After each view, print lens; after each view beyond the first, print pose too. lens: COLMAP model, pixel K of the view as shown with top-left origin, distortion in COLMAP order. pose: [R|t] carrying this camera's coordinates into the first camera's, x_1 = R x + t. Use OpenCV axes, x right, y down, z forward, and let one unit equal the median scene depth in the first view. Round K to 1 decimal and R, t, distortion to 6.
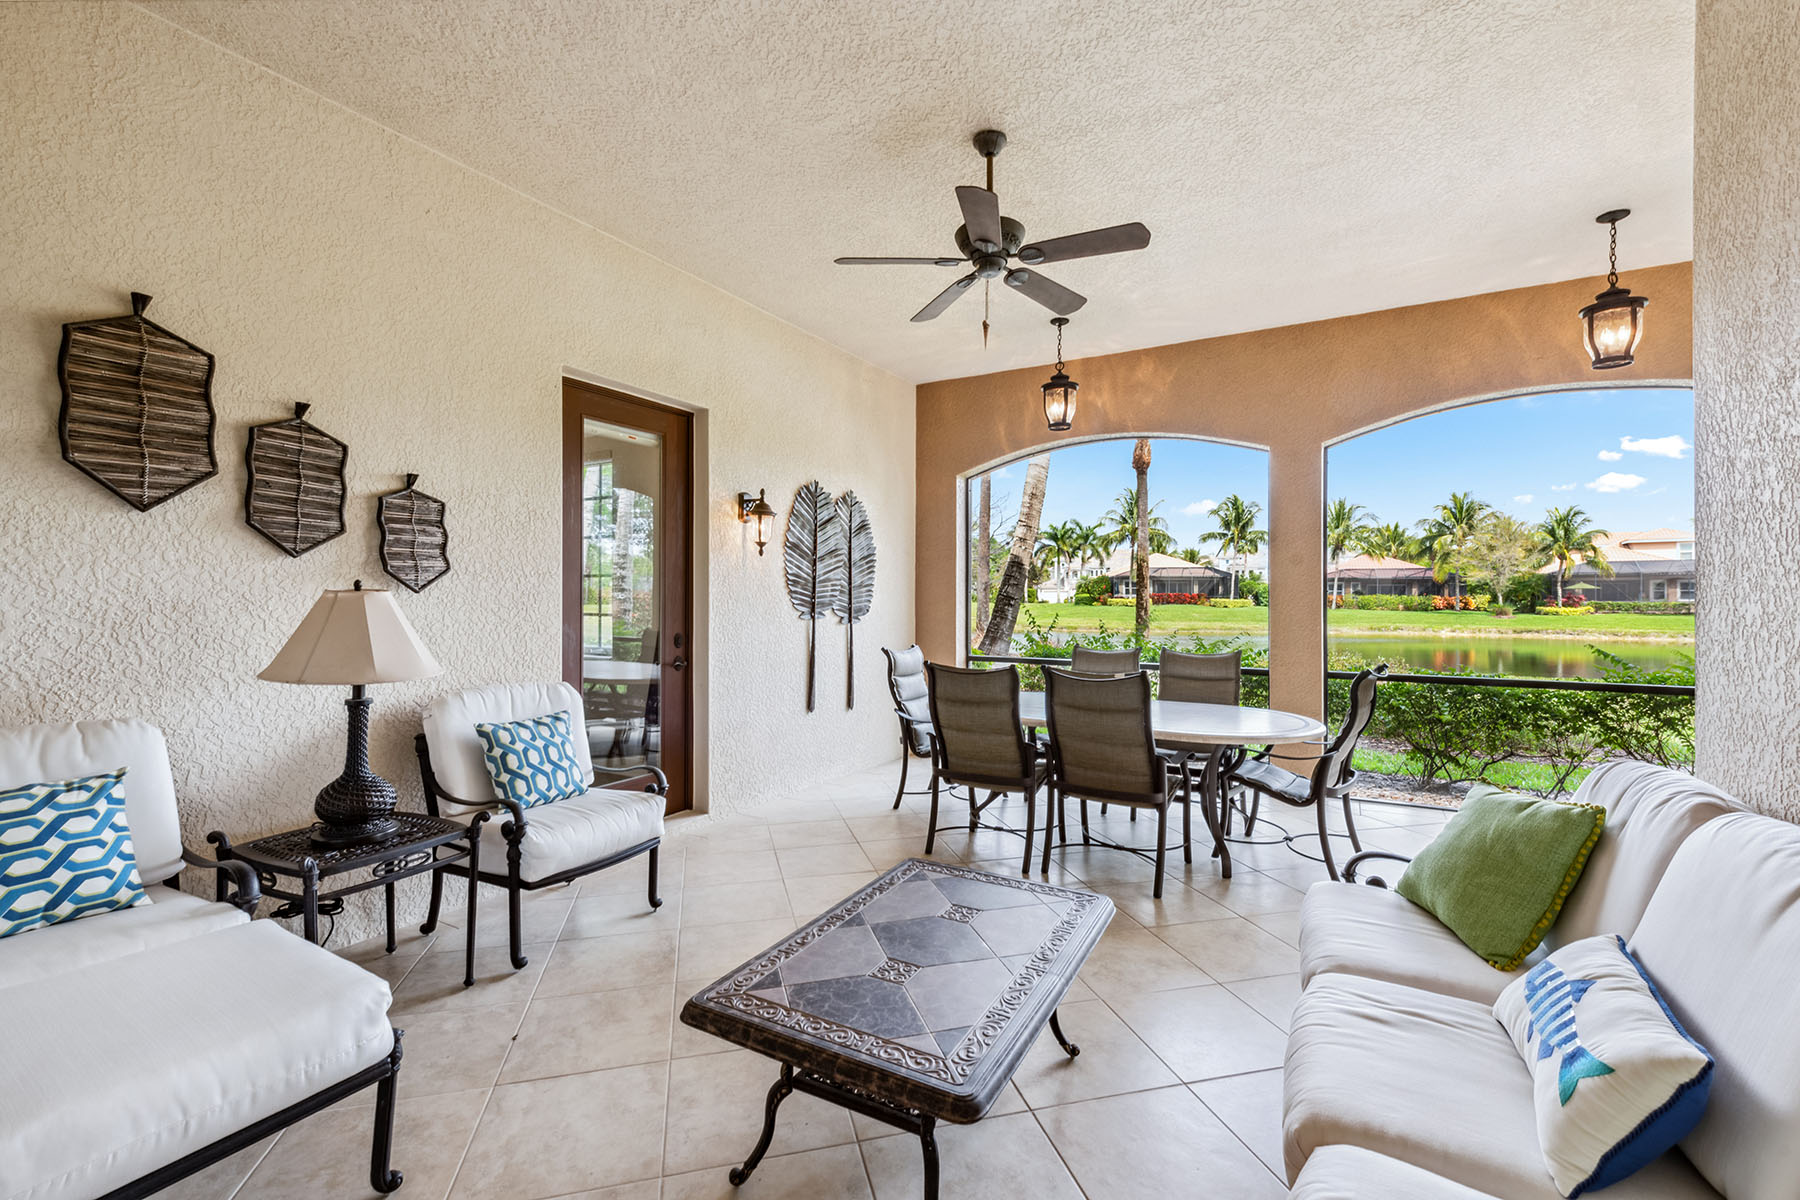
lens RADIAL K [[765.4, 0, 895.1], [0, 765.4, 596.2], [0, 0, 1]] dist [-0.000218, -0.000381]
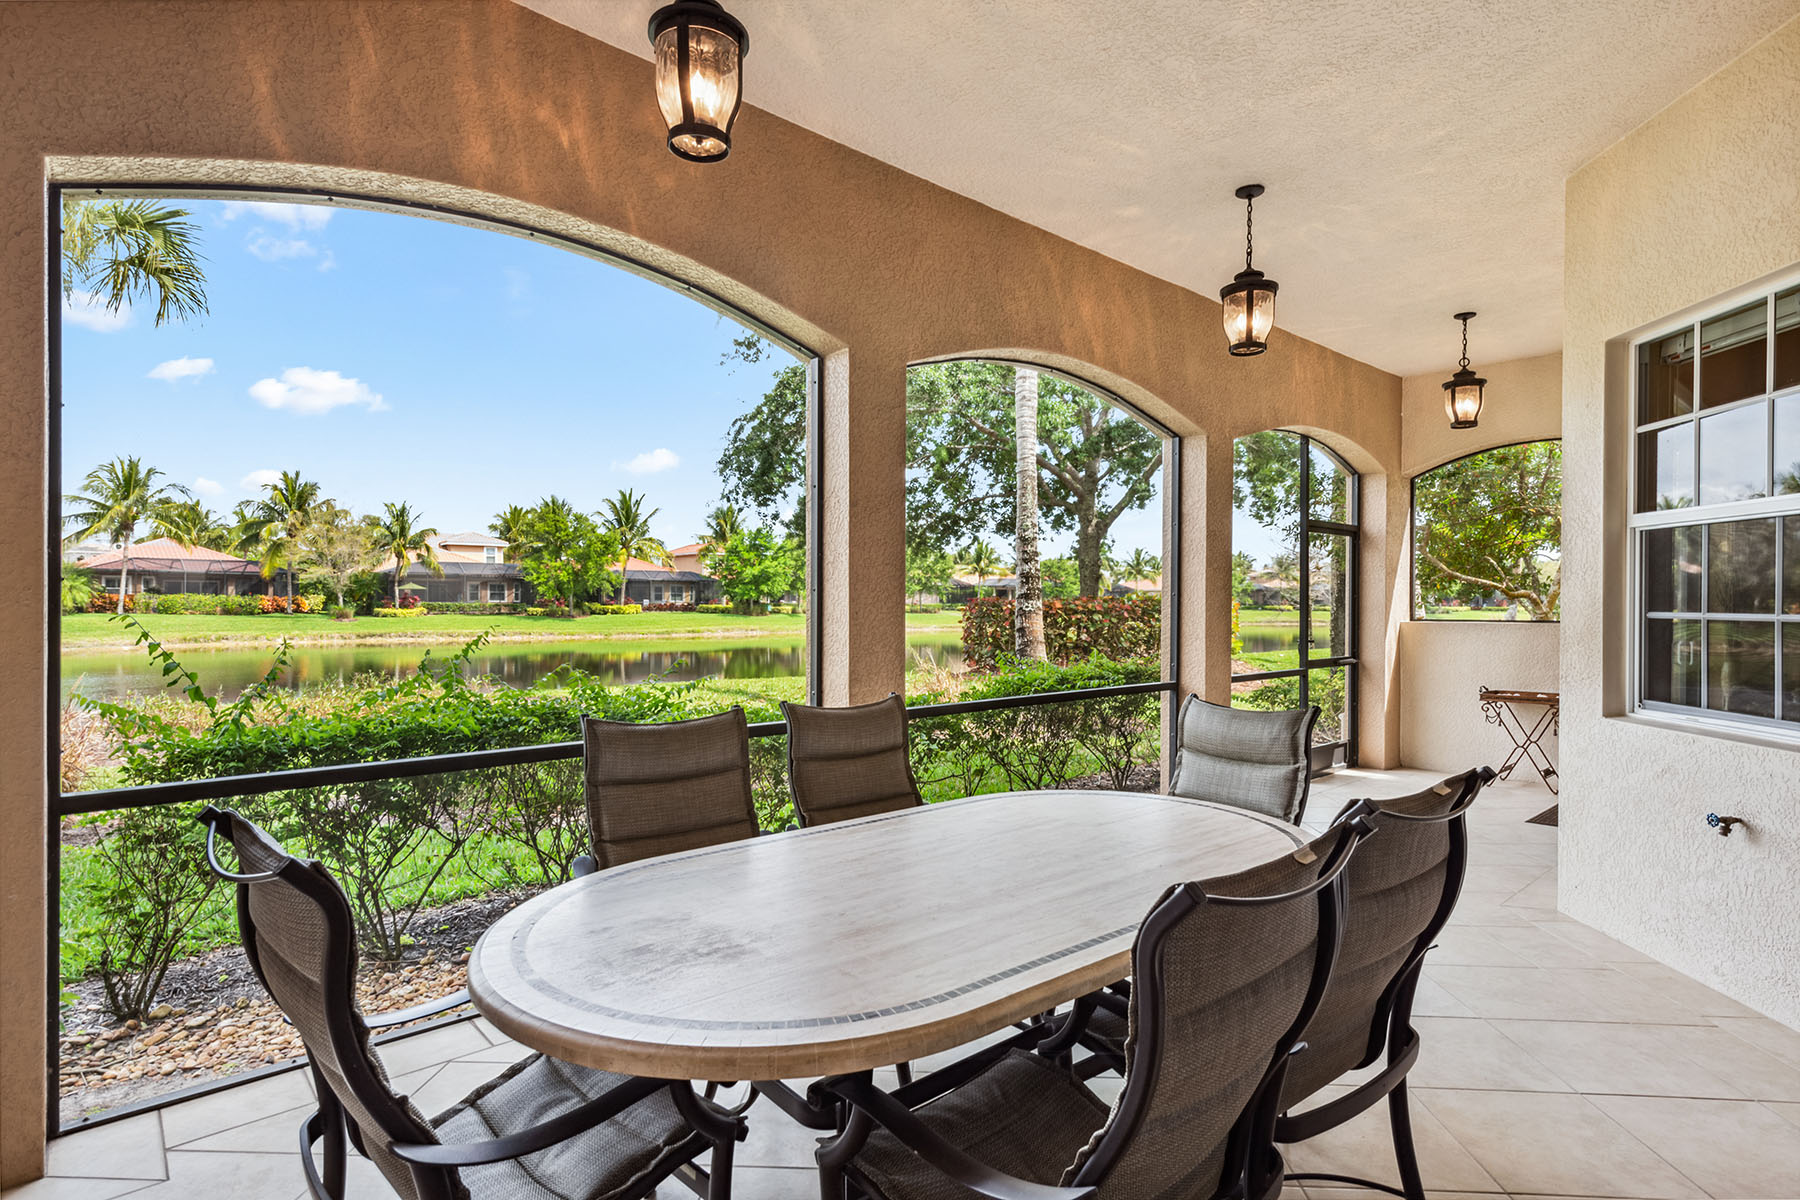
lens RADIAL K [[912.8, 0, 900.0], [0, 912.8, 600.0], [0, 0, 1]] dist [0.002049, -0.000563]
pose [[0.294487, 0.000735, 0.955655, -0.020684], [-0.004893, 0.999988, 0.000739, 0.000110], [-0.955643, -0.004893, 0.294487, 0.088002]]
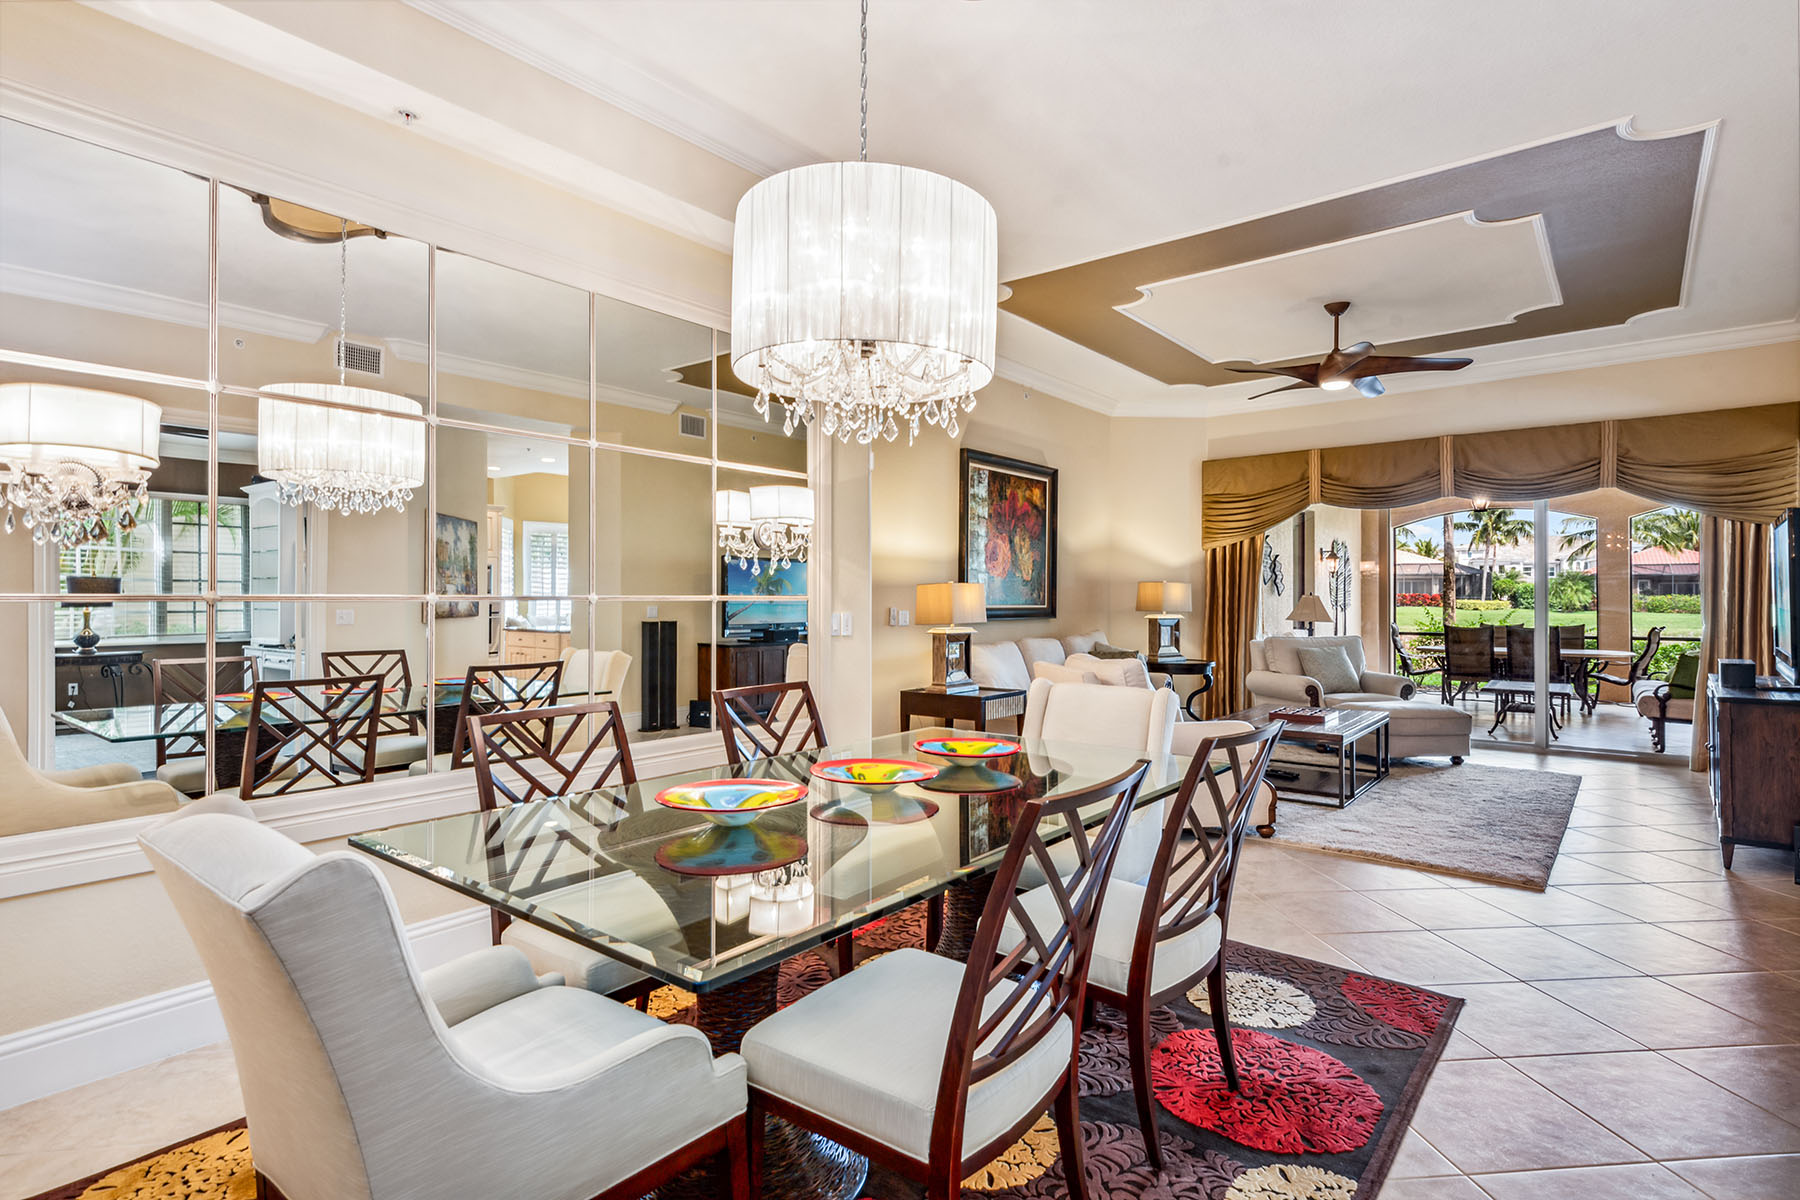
lens RADIAL K [[893.4, 0, 900.0], [0, 893.4, 600.0], [0, 0, 1]] dist [0.000197, -0.000756]
pose [[0.988447, -0.000536, -0.151566, -0.070896], [0.000972, 0.999996, 0.002807, 0.000463], [0.151564, -0.002922, 0.988443, -0.115825]]
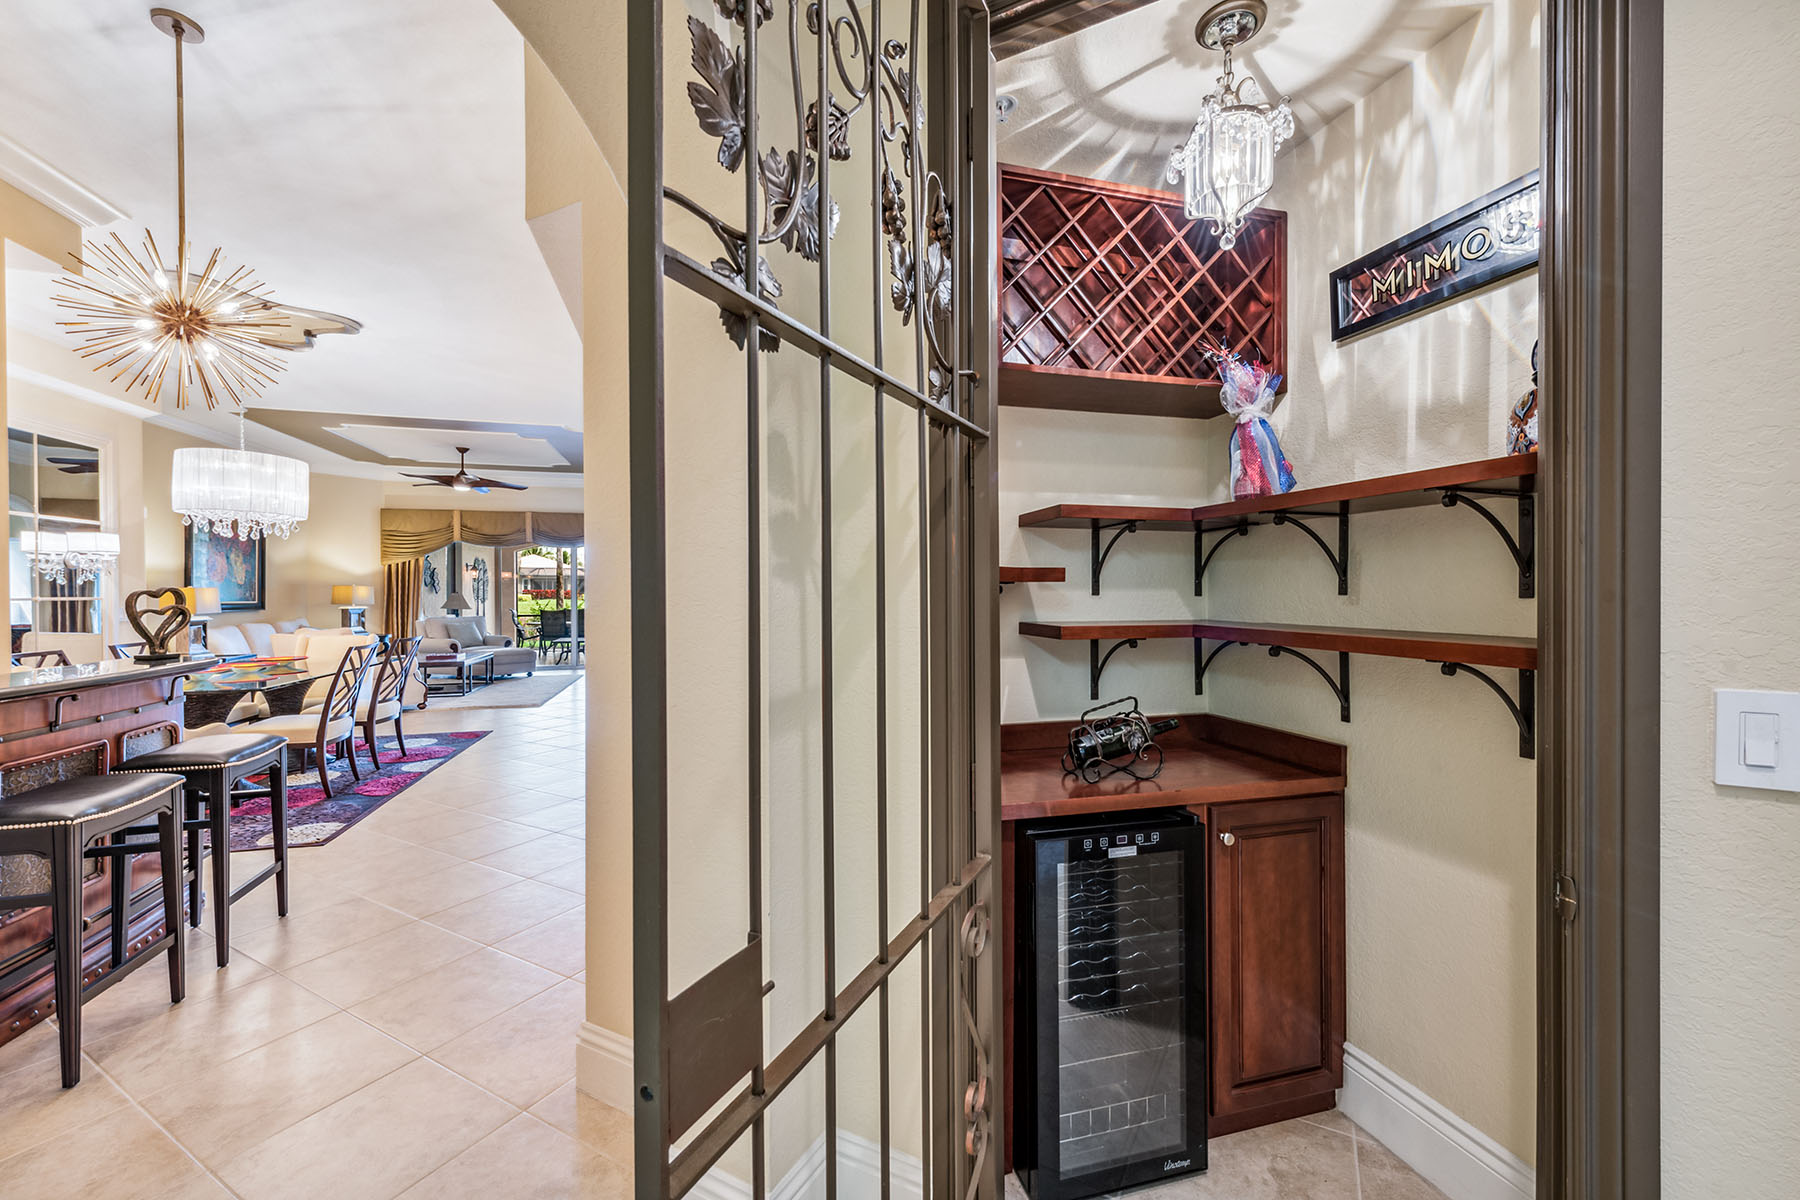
lens RADIAL K [[707.0, 0, 901.5], [0, 707.0, 593.4], [0, 0, 1]] dist [0.002532, -0.000216]
pose [[0.683685, -0.005311, 0.729758, -0.086786], [0.003529, 0.999986, 0.003971, -0.000199], [-0.729768, -0.000139, 0.683694, -0.192232]]
